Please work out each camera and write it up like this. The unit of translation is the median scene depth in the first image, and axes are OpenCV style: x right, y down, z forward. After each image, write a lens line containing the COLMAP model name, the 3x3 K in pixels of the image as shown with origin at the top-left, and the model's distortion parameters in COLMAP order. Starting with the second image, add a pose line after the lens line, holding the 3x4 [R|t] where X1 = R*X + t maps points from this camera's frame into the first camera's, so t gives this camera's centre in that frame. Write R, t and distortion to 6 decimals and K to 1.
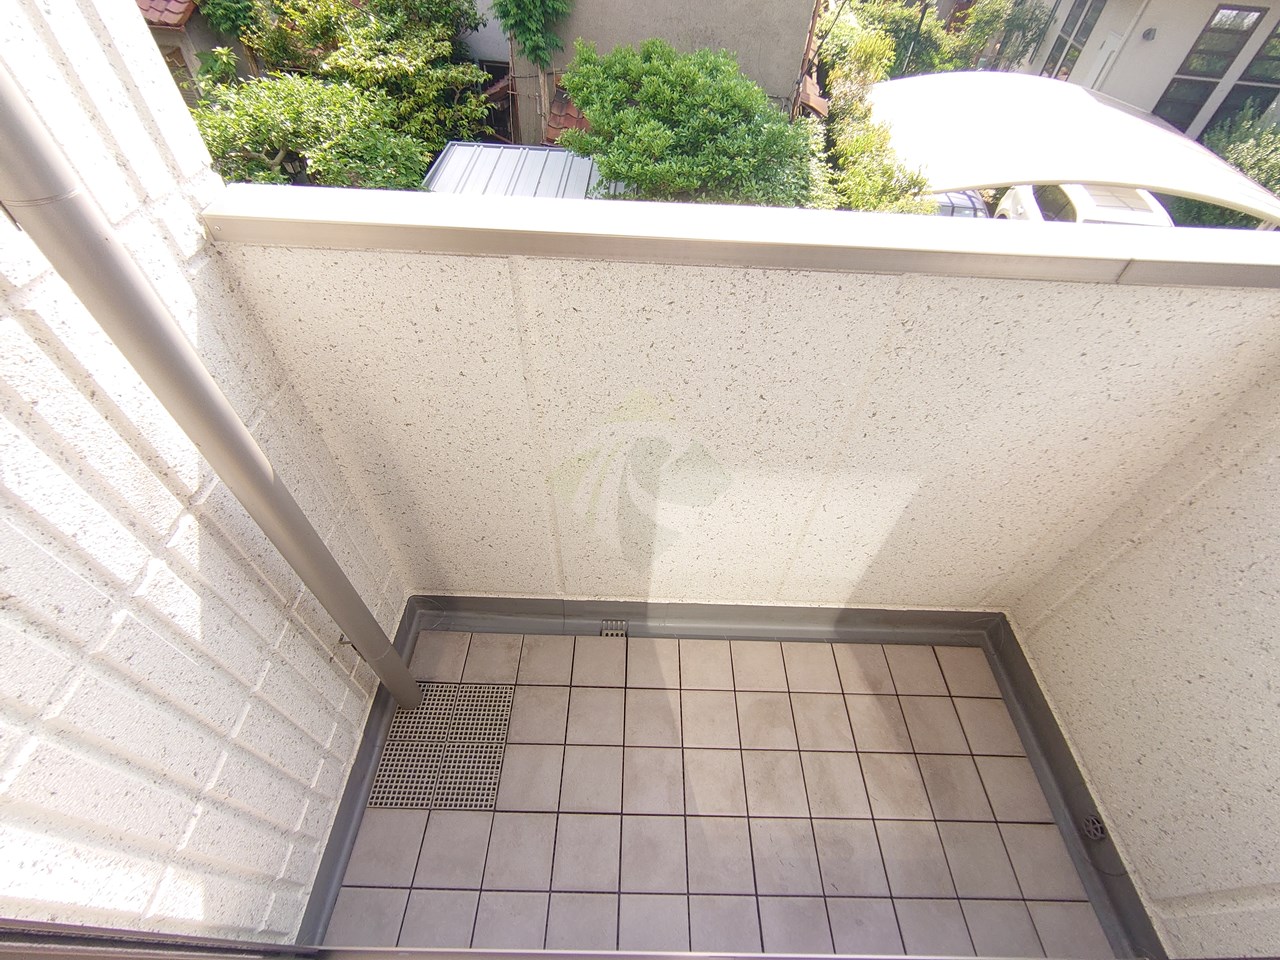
lens RADIAL K [[552.5, 0, 640.0], [0, 552.5, 480.0], [0, 0, 1]] dist [-0.003256, 0.000589]
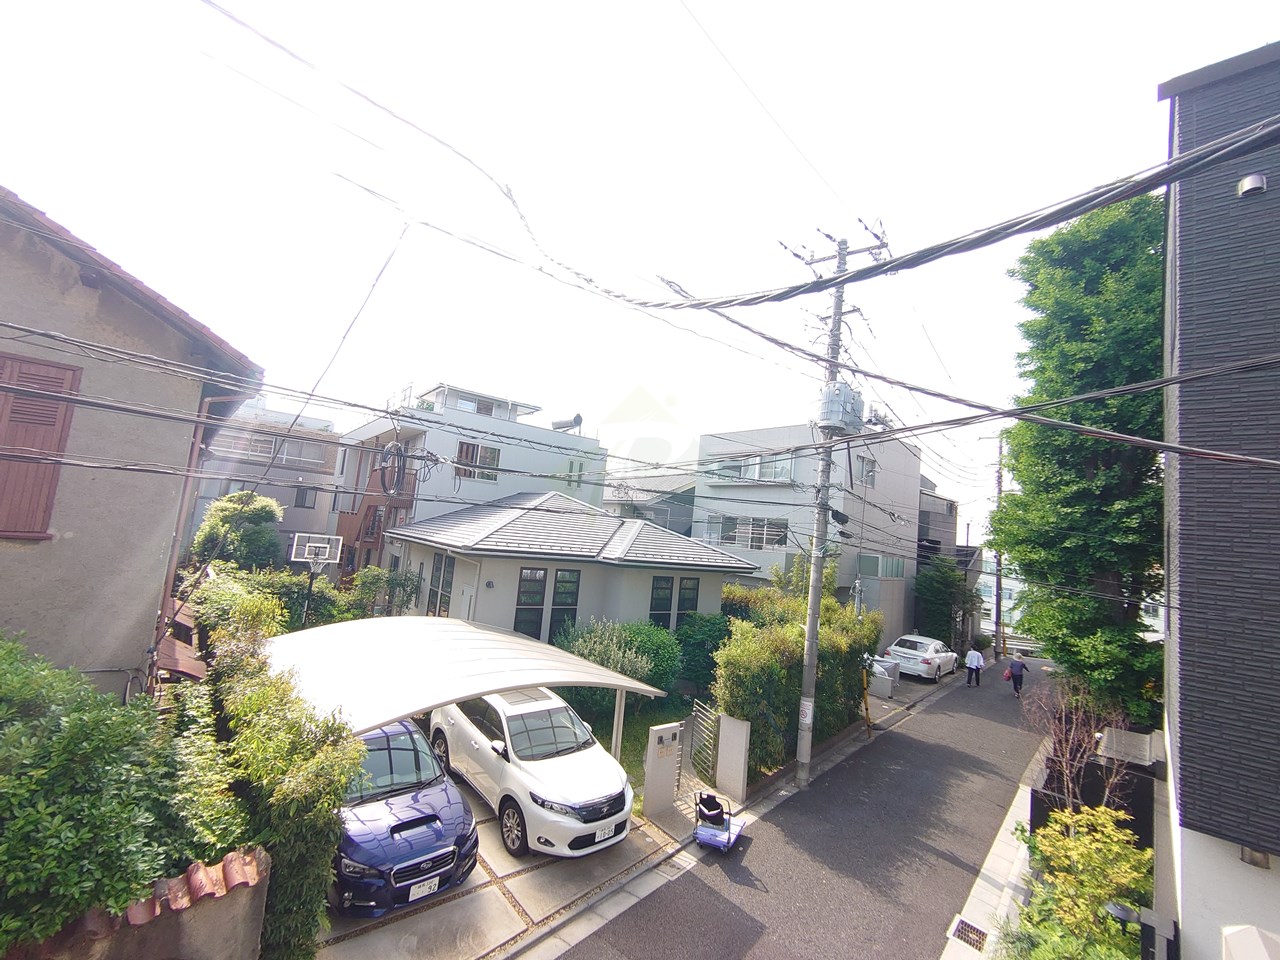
lens RADIAL K [[552.5, 0, 640.0], [0, 552.5, 480.0], [0, 0, 1]] dist [-0.003256, 0.000589]
pose [[0.628092, 0.100944, 0.771564, 0.066332], [0.529258, 0.671452, -0.518689, -0.068564], [-0.570427, 0.734141, 0.368308, 0.082982]]
